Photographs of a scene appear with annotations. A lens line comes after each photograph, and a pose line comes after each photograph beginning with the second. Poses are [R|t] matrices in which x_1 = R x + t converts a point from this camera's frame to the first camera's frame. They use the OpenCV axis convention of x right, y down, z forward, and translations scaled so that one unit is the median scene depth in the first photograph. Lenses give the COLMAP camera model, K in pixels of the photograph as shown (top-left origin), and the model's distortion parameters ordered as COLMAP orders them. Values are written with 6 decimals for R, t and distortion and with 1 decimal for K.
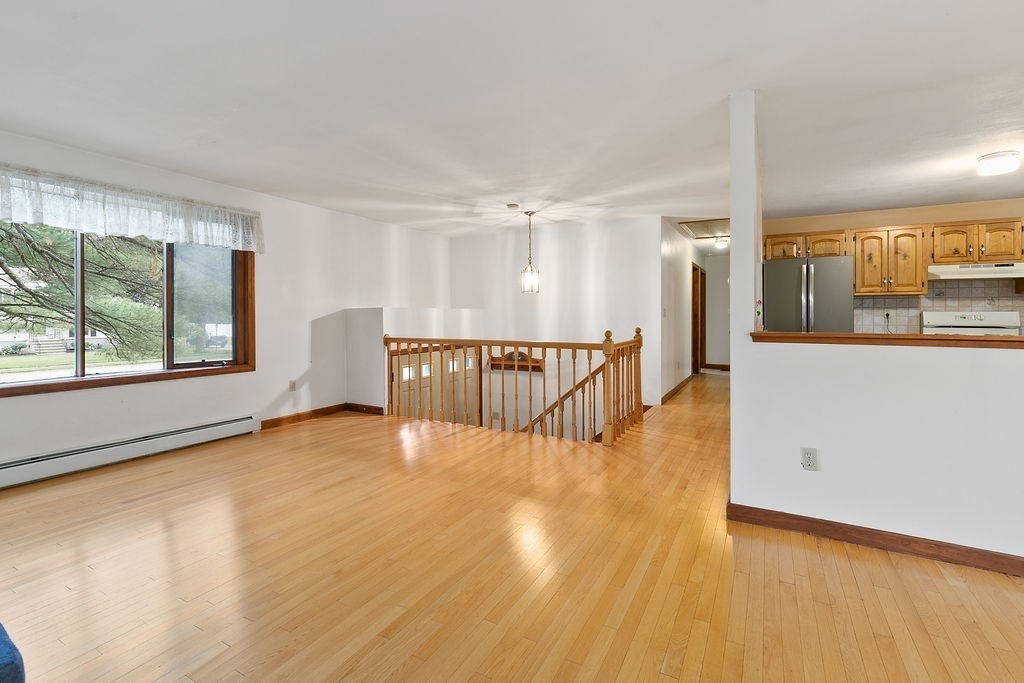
lens RADIAL K [[467.9, 0, 509.5], [0, 467.9, 317.0], [0, 0, 1]] dist [0.016694, -0.000264]
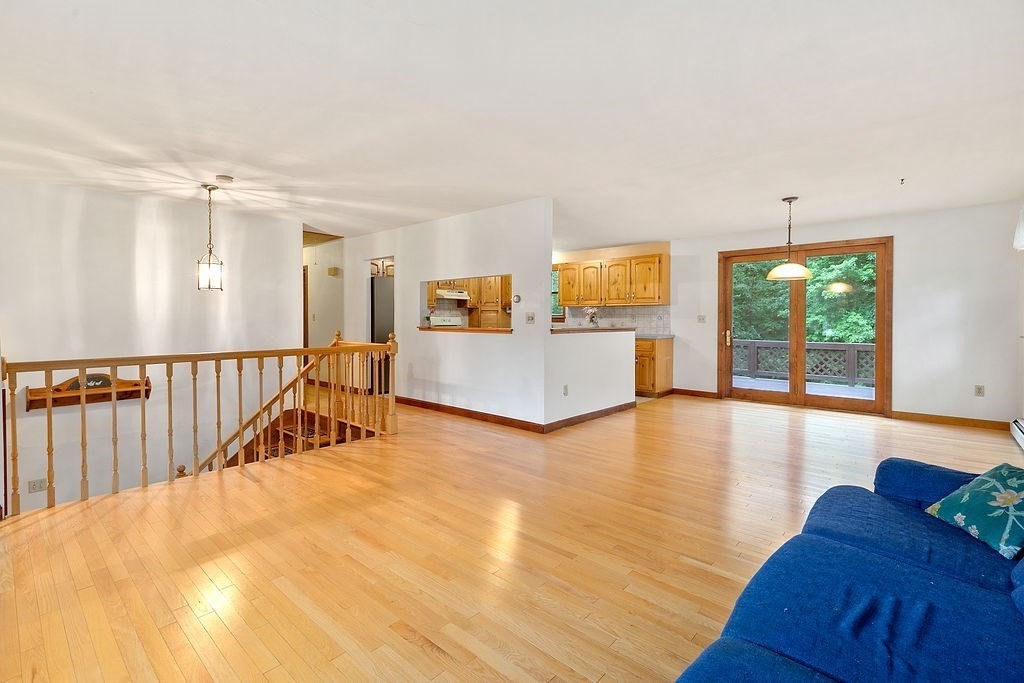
lens RADIAL K [[467.9, 0, 509.5], [0, 467.9, 317.0], [0, 0, 1]] dist [0.016694, -0.000264]
pose [[0.233188, 0.004678, 0.972420, -0.598672], [0.001816, 0.999985, -0.005246, -0.002025], [-0.972430, 0.002989, 0.233176, 0.334951]]
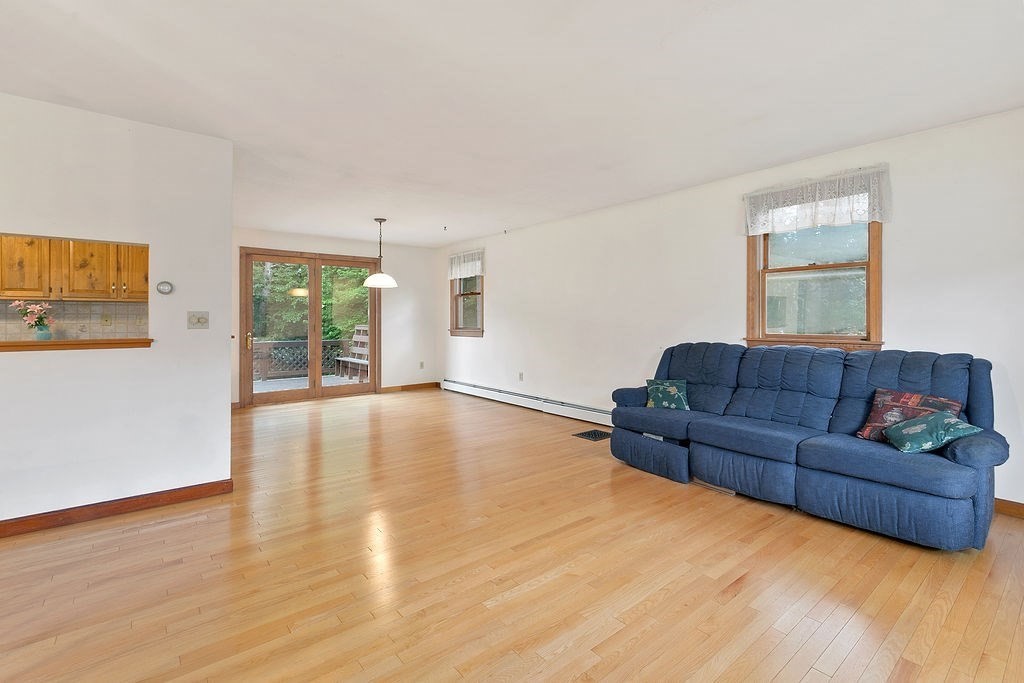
lens RADIAL K [[467.9, 0, 509.5], [0, 467.9, 317.0], [0, 0, 1]] dist [0.016694, -0.000264]
pose [[-0.923566, 0.005642, 0.383399, -0.301672], [0.004805, 0.999984, -0.003140, -0.004141], [-0.383410, -0.001058, -0.923577, 0.854112]]
